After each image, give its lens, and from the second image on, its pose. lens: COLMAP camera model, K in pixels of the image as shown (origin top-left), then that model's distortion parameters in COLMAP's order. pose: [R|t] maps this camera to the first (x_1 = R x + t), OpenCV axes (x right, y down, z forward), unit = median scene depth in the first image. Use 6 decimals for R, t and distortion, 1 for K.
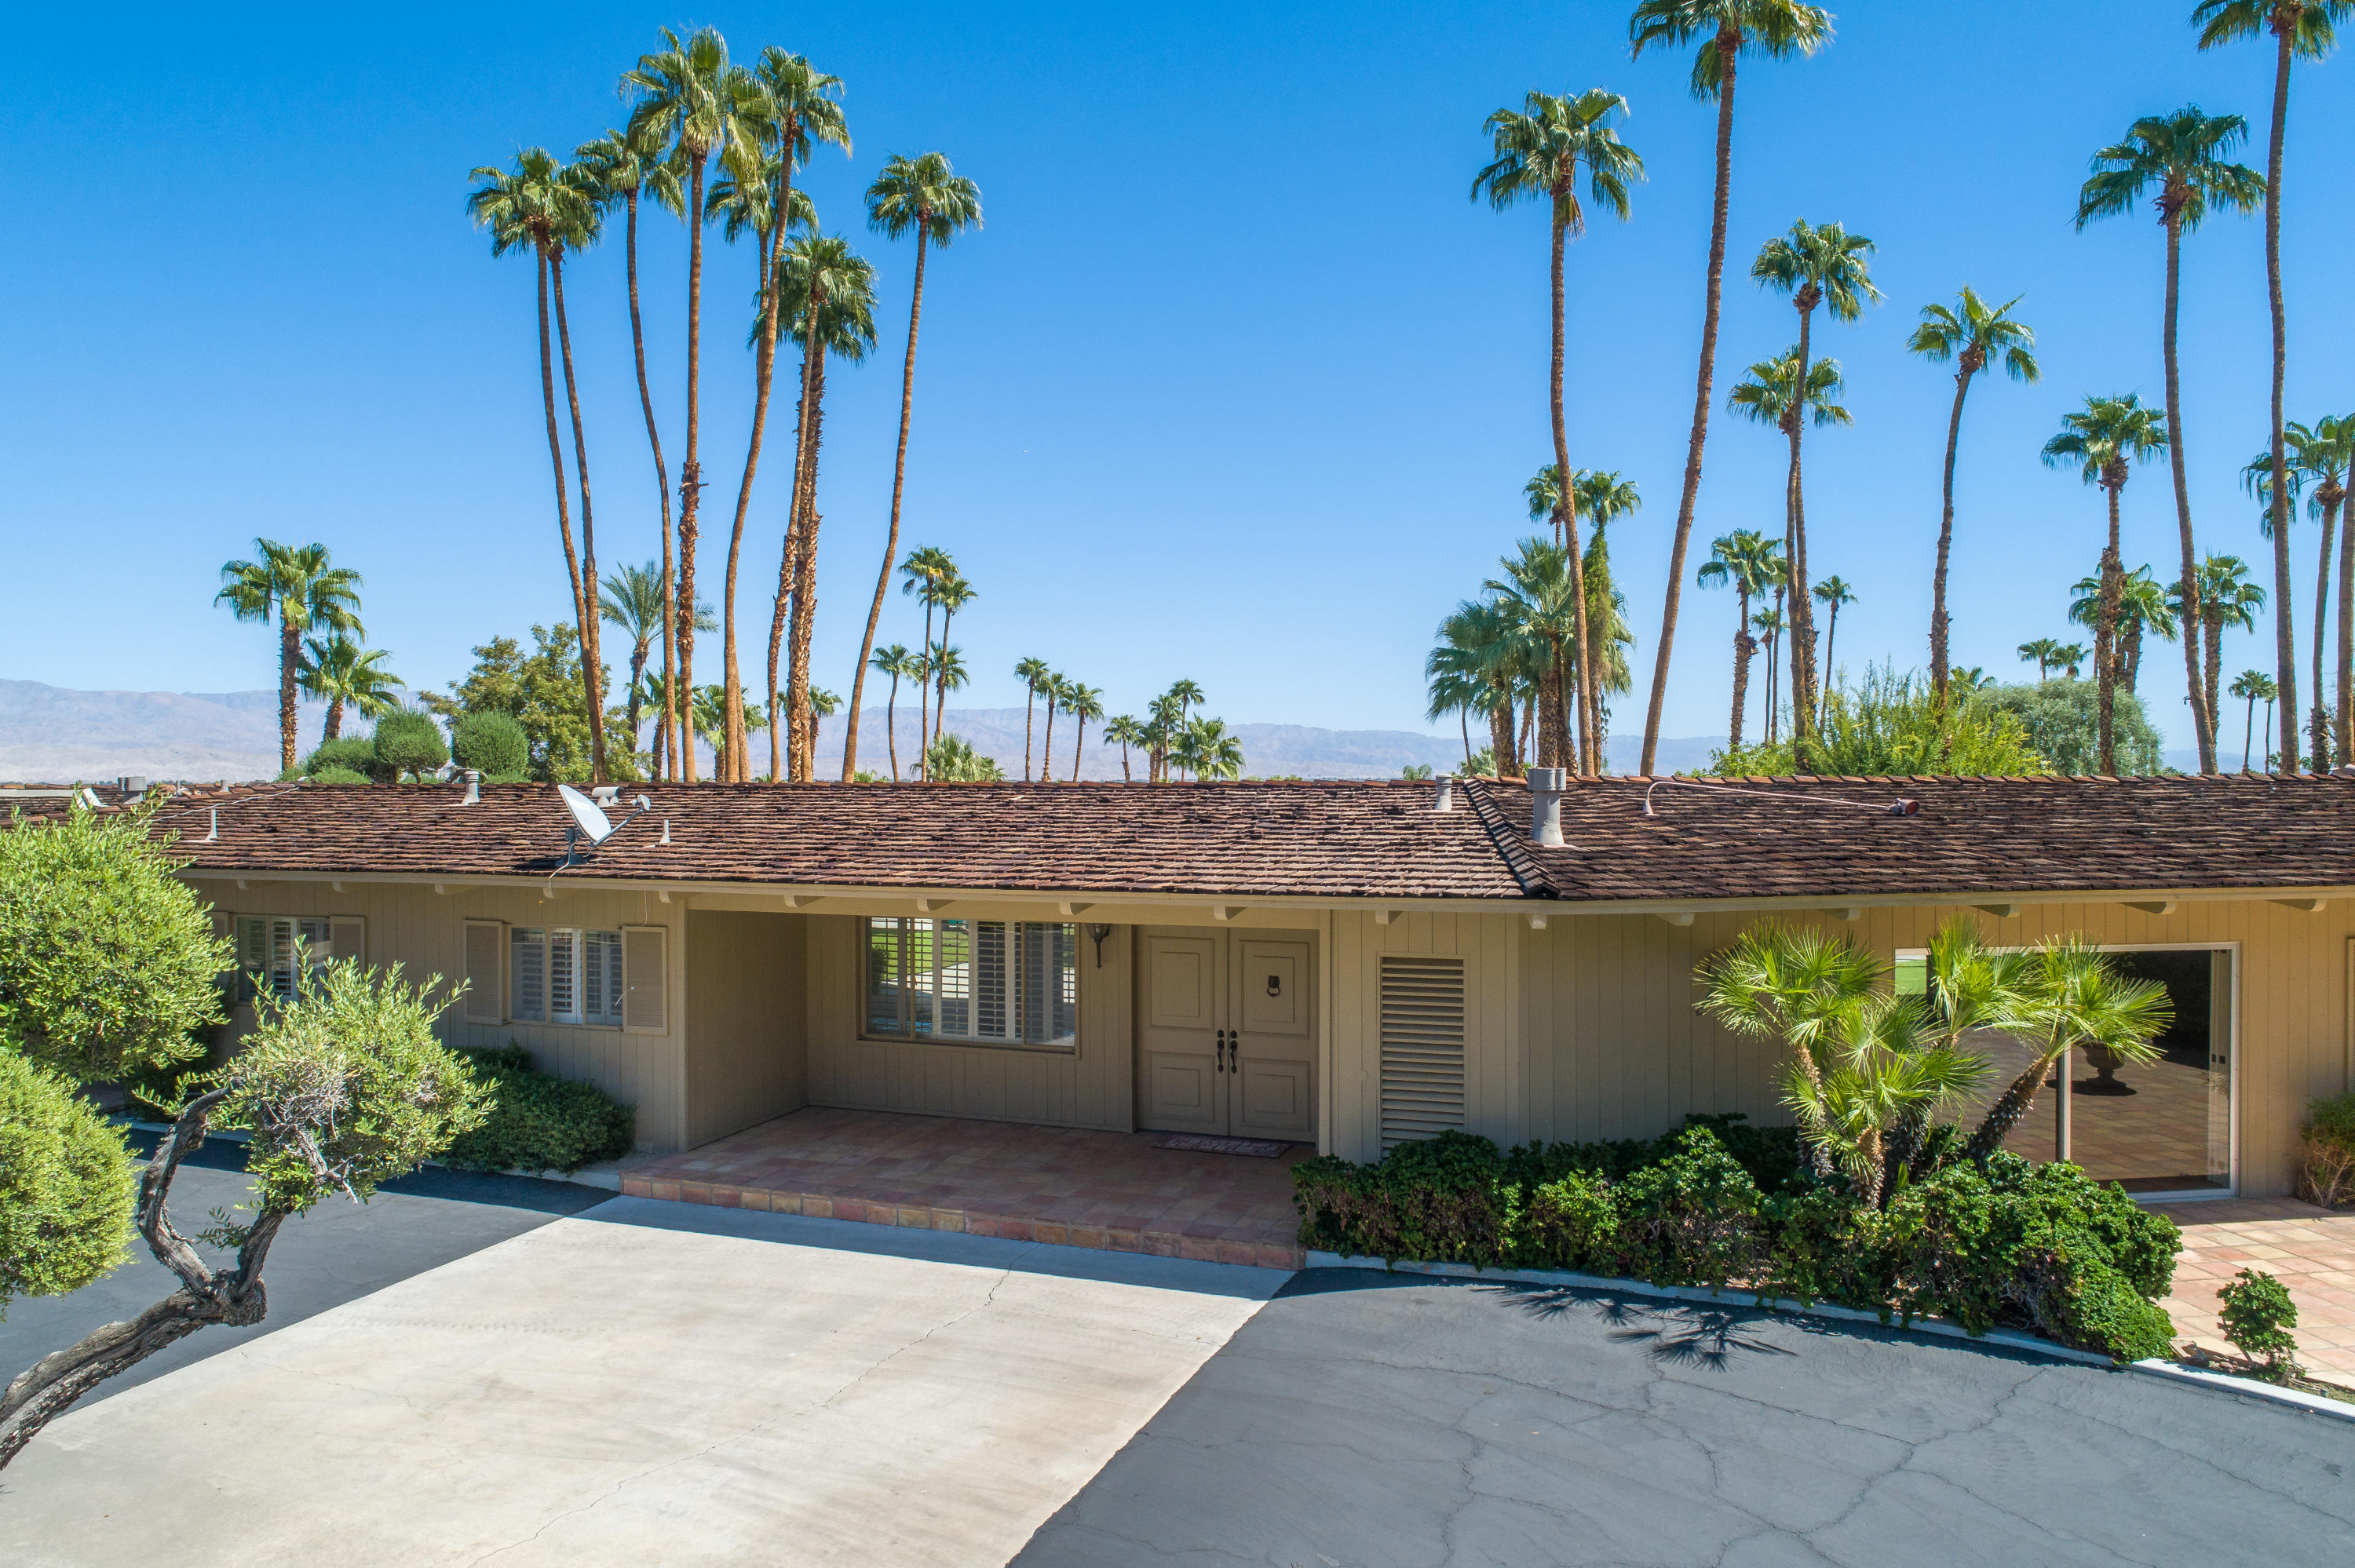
lens RADIAL K [[1580.6, 0, 1180.9], [0, 1580.6, 779.8], [0, 0, 1]] dist [-0.002004, 0.005372]
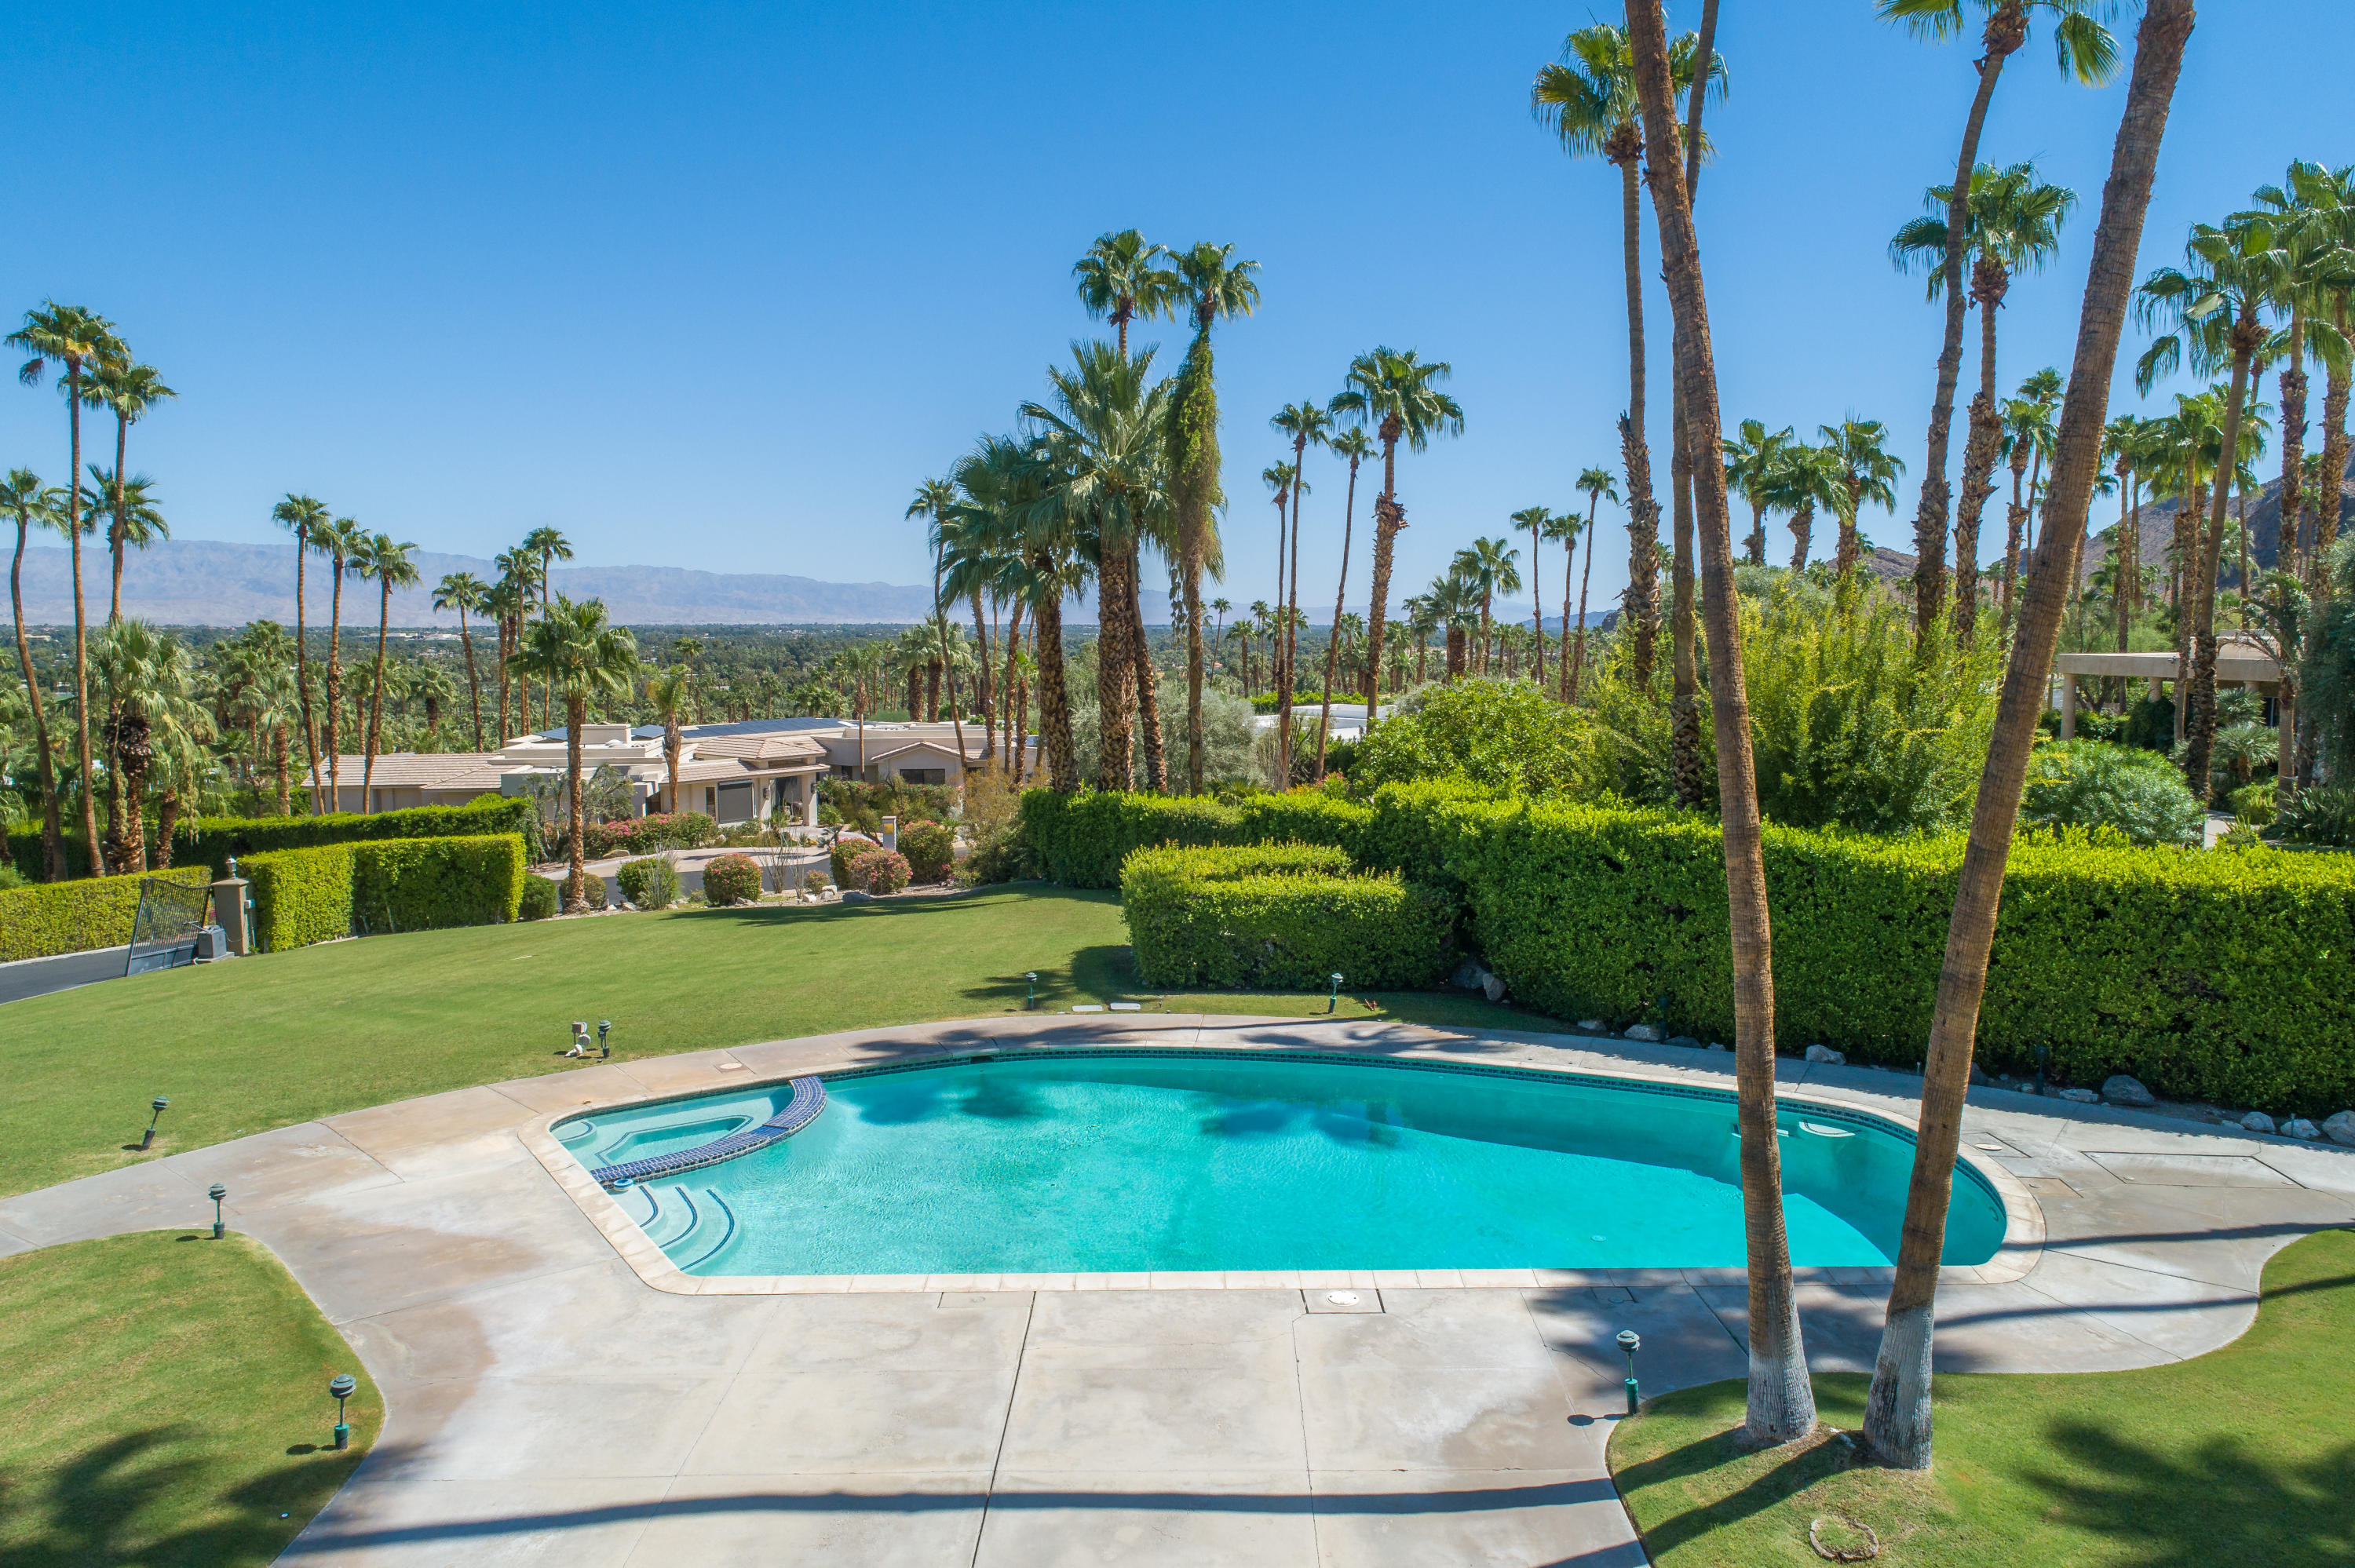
lens RADIAL K [[1580.6, 0, 1180.9], [0, 1580.6, 779.8], [0, 0, 1]] dist [-0.002004, 0.005372]
pose [[0.929047, -0.036589, 0.368147, 0.005909], [0.000621, 0.995250, 0.097348, -0.033954], [-0.369960, -0.090212, 0.924657, 0.348958]]
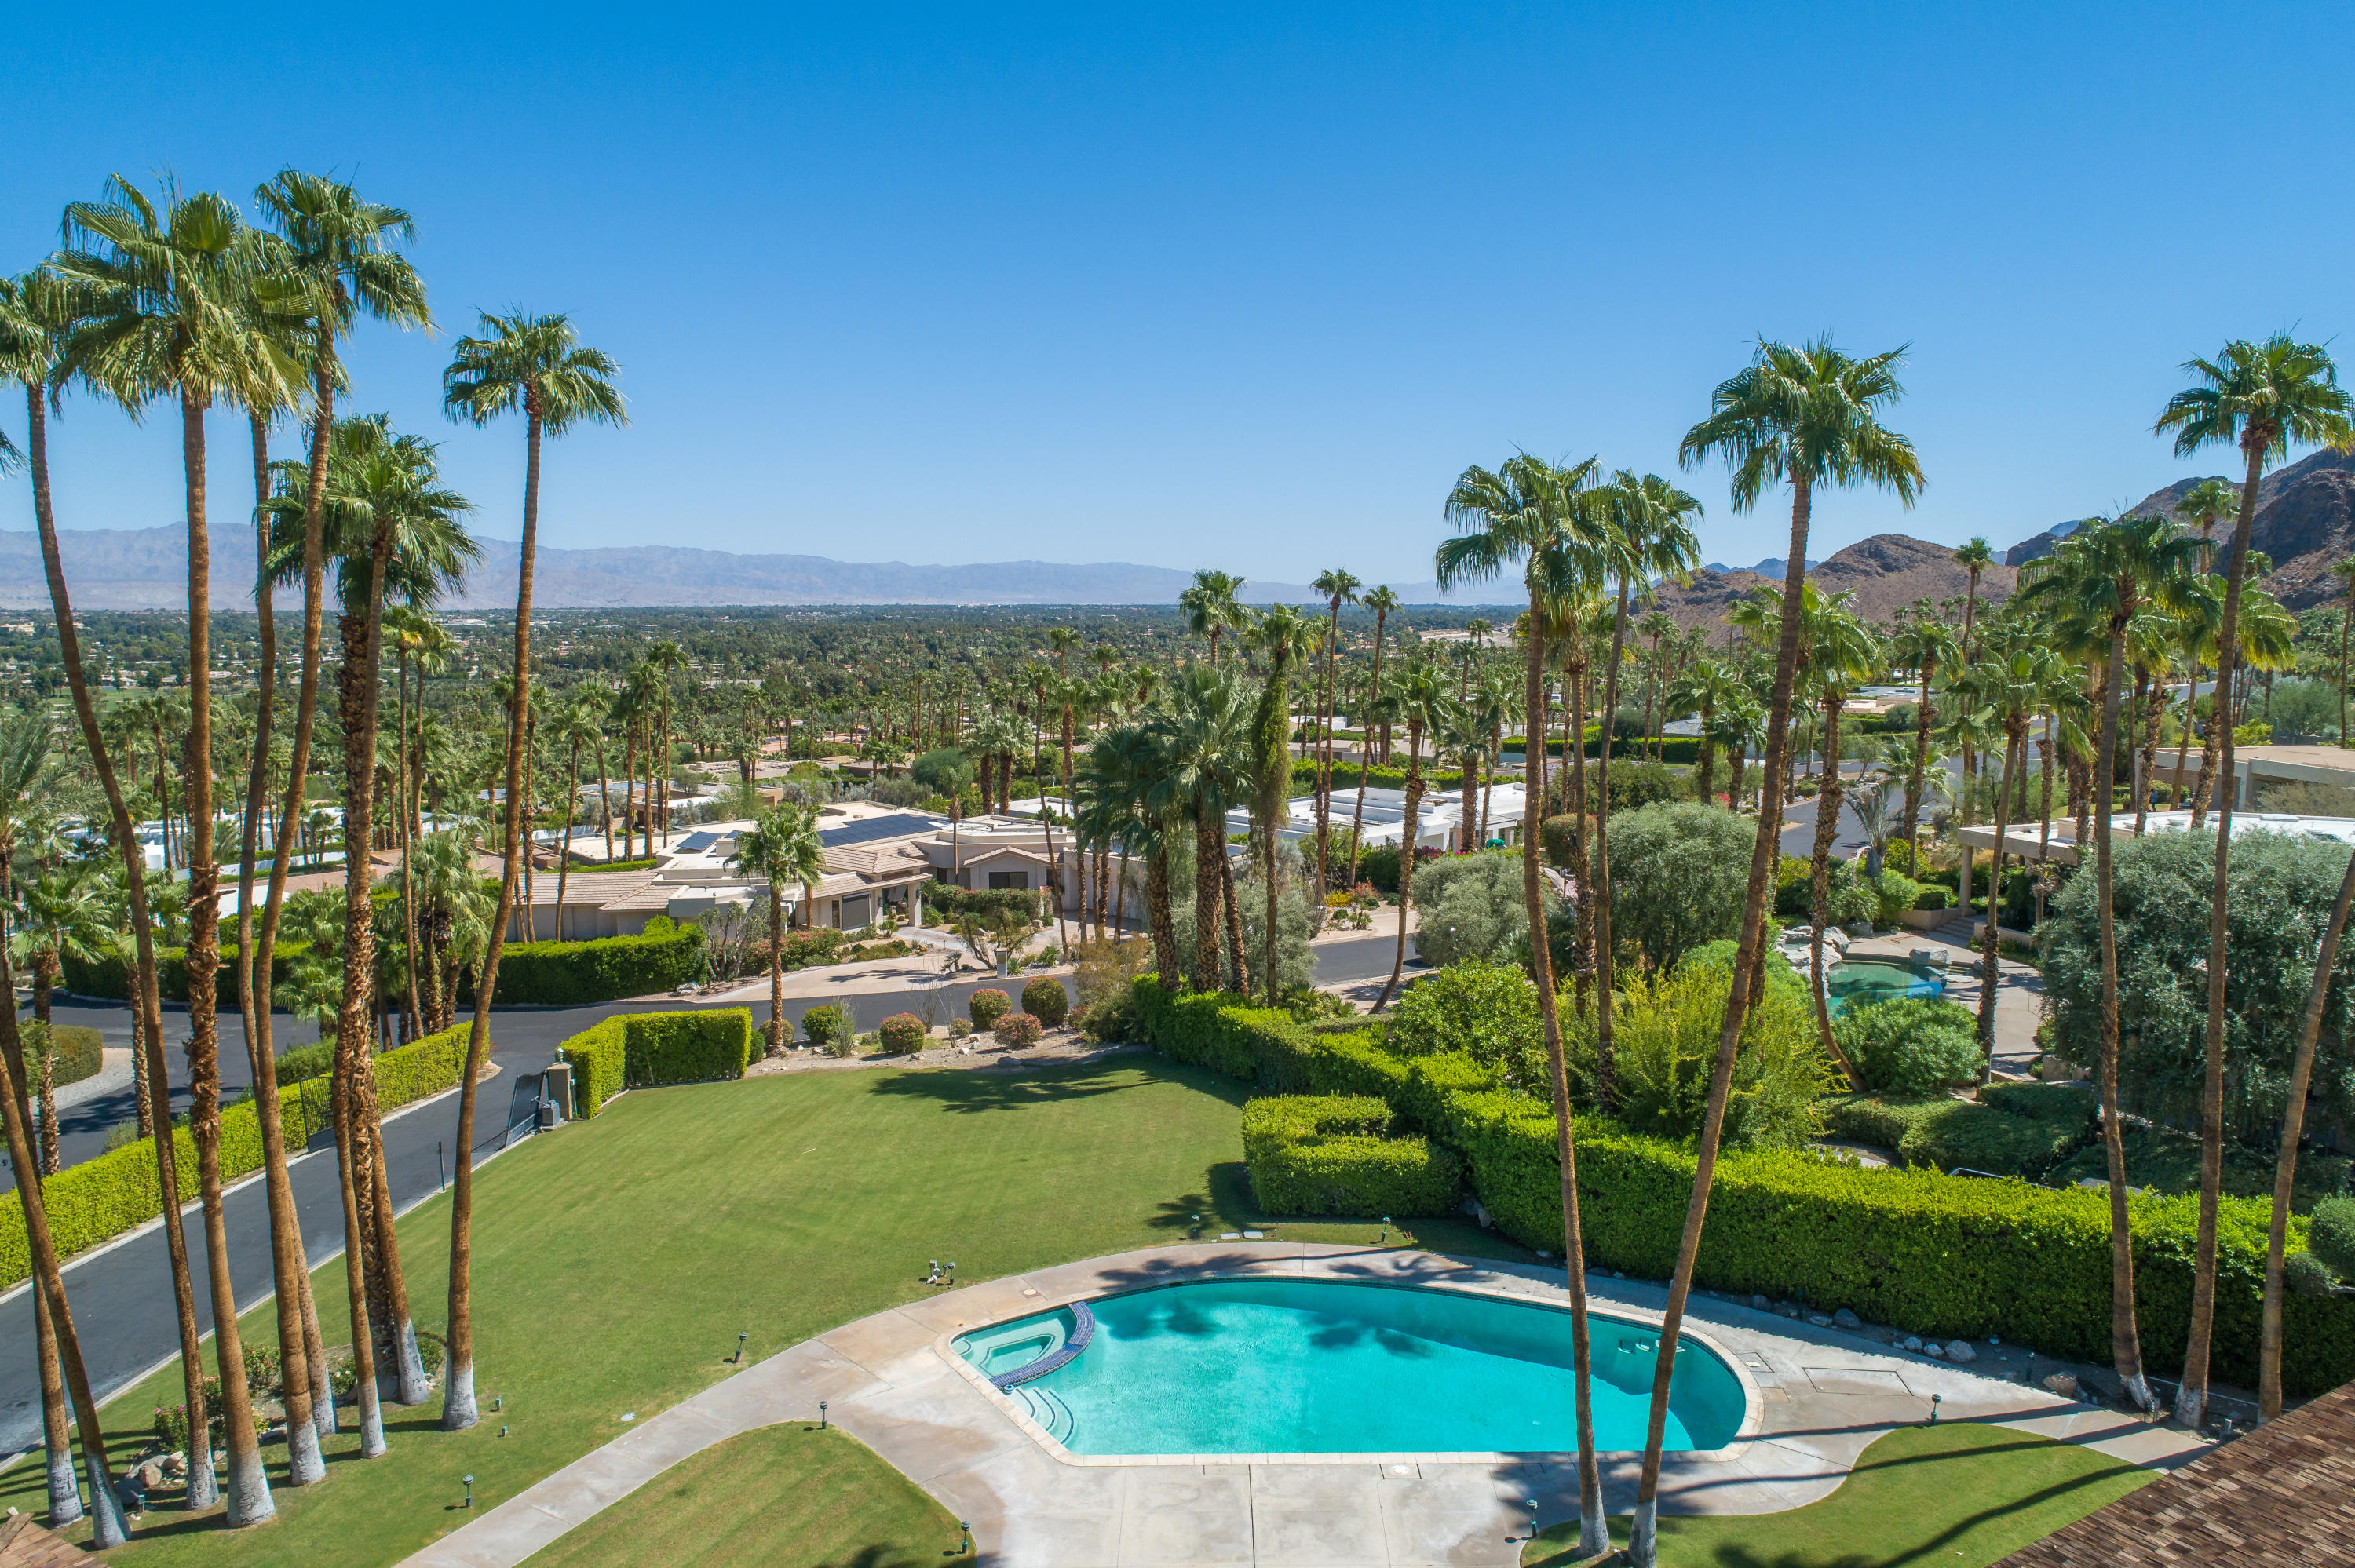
lens RADIAL K [[1580.6, 0, 1180.9], [0, 1580.6, 779.8], [0, 0, 1]] dist [-0.002004, 0.005372]
pose [[0.932973, -0.042803, 0.357393, -0.102396], [0.003172, 0.993844, 0.110747, -0.181716], [-0.359933, -0.102190, 0.927365, 0.168104]]
